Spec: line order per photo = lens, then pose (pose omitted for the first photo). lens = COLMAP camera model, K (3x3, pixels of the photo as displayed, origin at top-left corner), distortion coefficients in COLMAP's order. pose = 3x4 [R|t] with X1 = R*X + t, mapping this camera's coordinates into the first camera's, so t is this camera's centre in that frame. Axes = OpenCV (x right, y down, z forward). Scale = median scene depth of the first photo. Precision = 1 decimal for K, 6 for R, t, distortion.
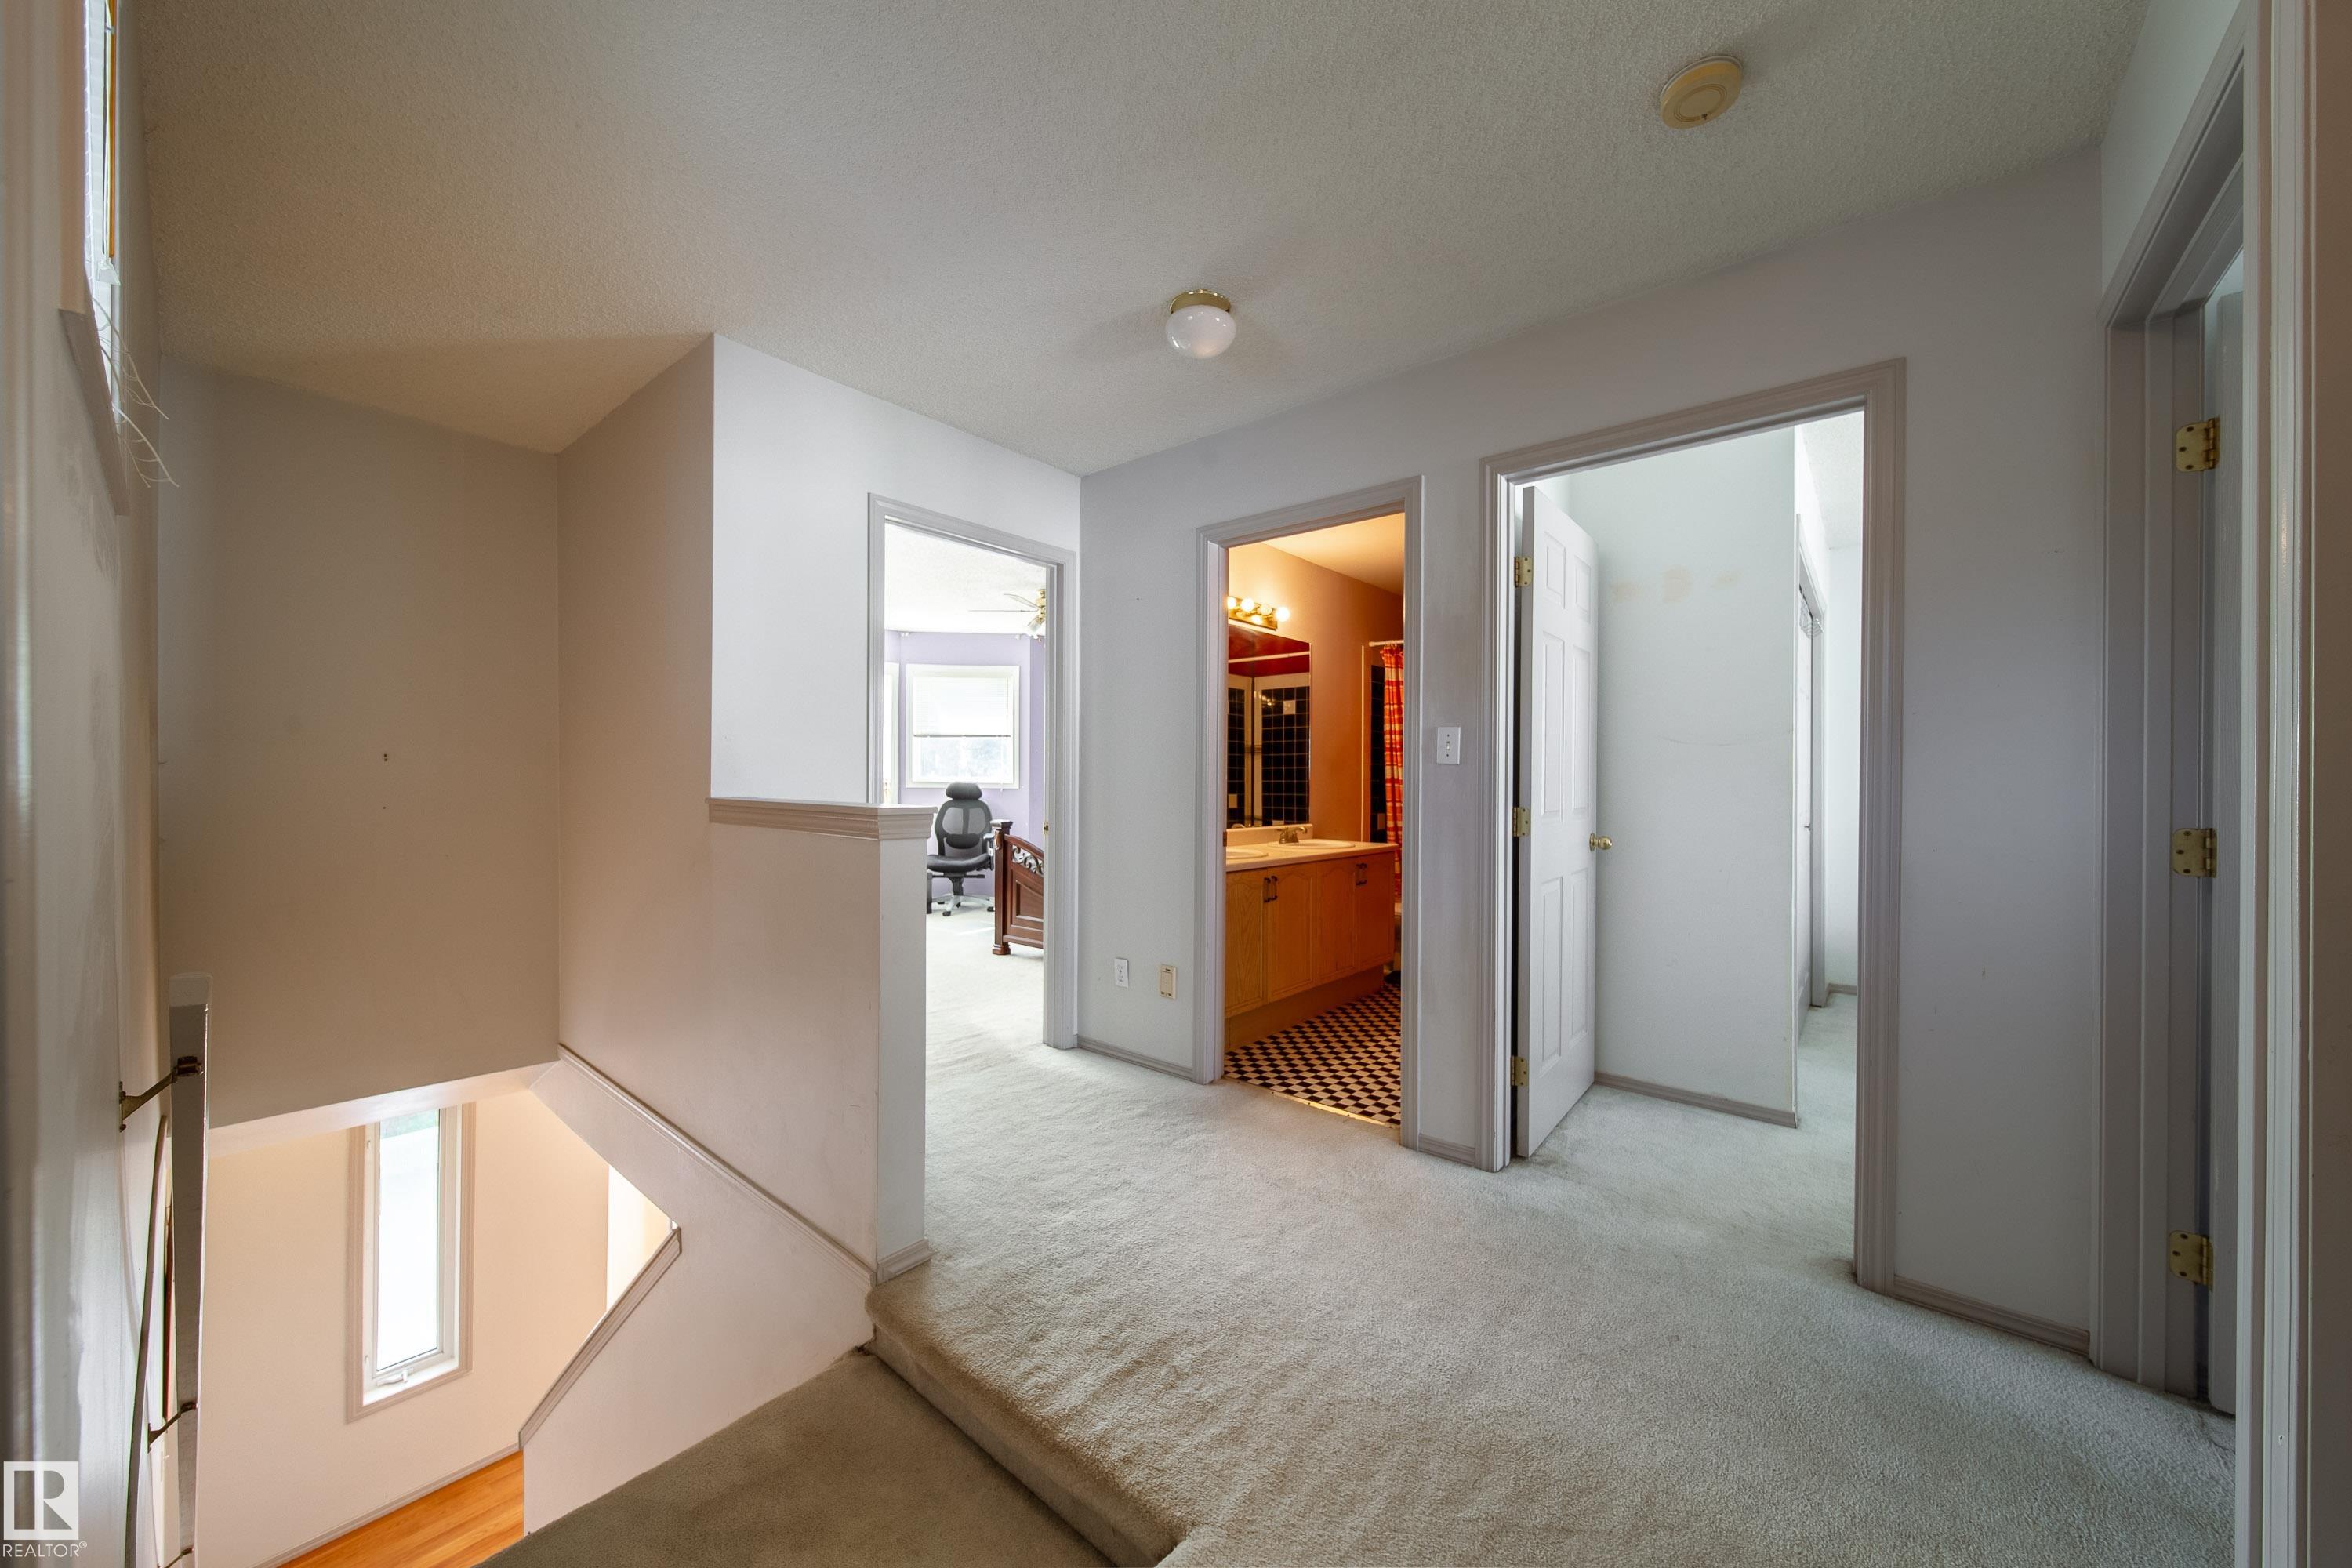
lens RADIAL K [[840.1, 0, 1179.1], [0, 840.1, 780.5], [0, 0, 1]] dist [0.005644, -0.002699]
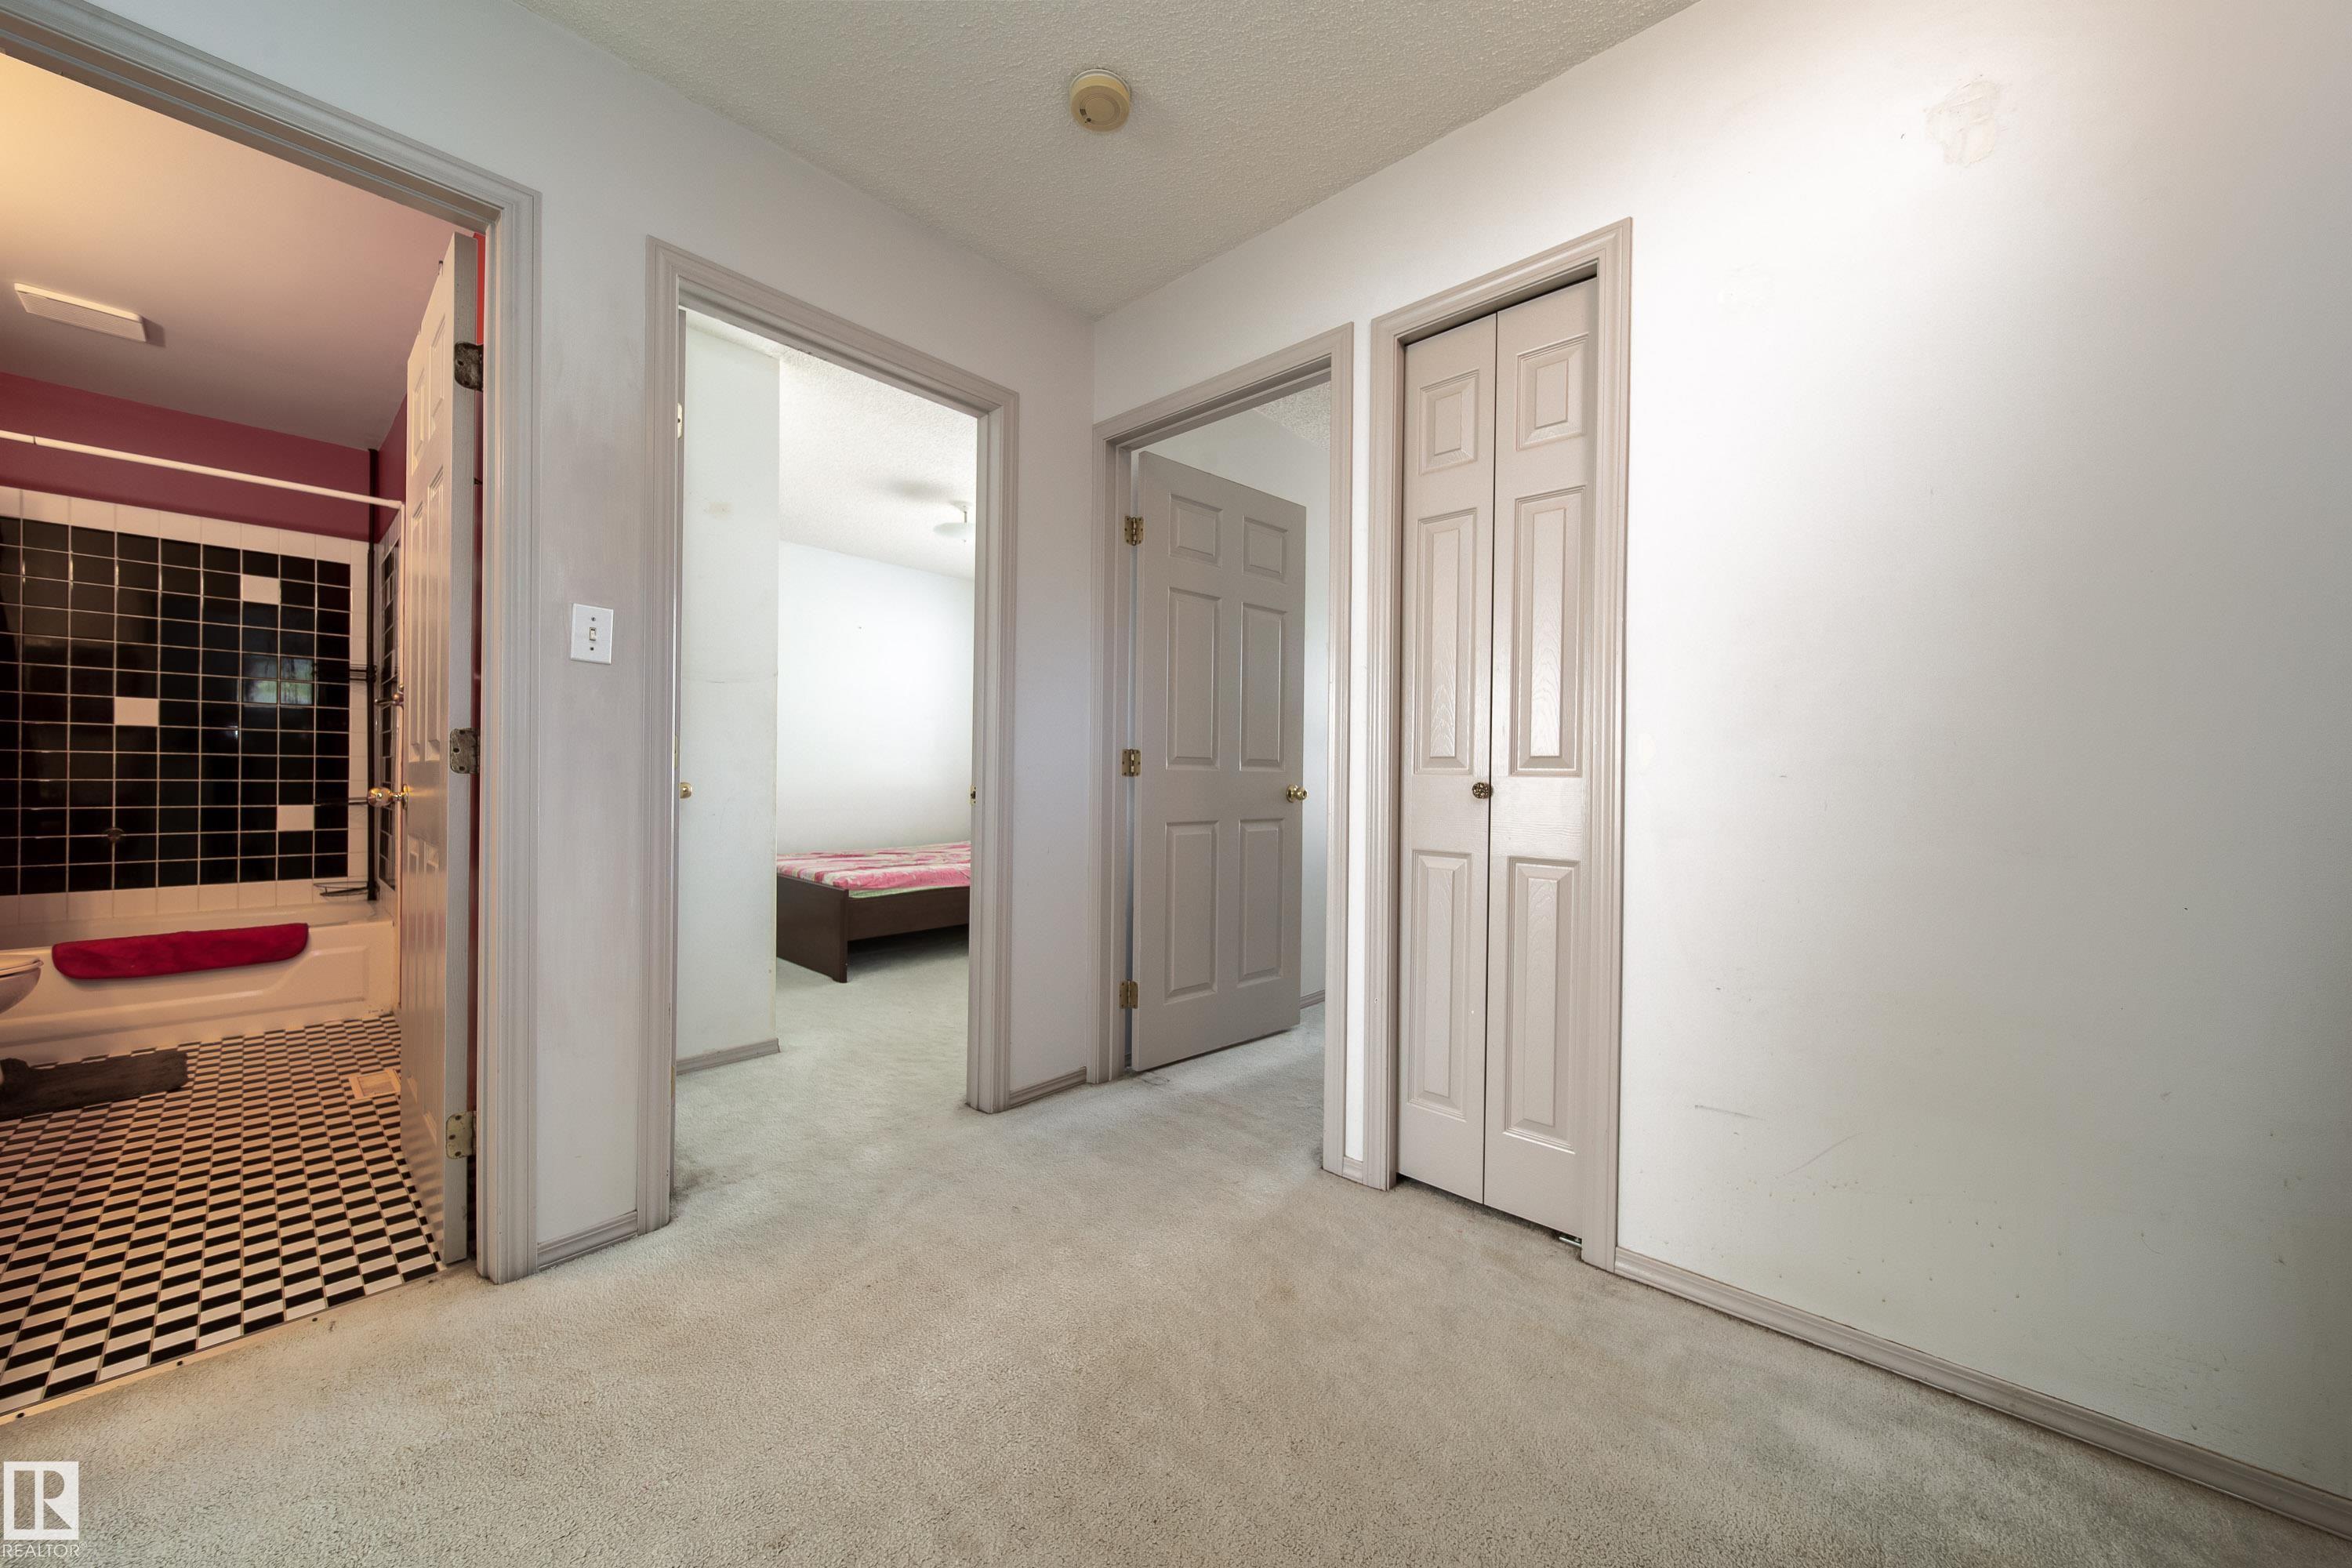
lens RADIAL K [[840.1, 0, 1179.1], [0, 840.1, 780.5], [0, 0, 1]] dist [0.005644, -0.002699]
pose [[0.039648, -0.009541, 0.999168, -0.340001], [-0.006555, 0.999930, 0.009808, 0.067239], [-0.999192, -0.006938, 0.039582, 0.524364]]
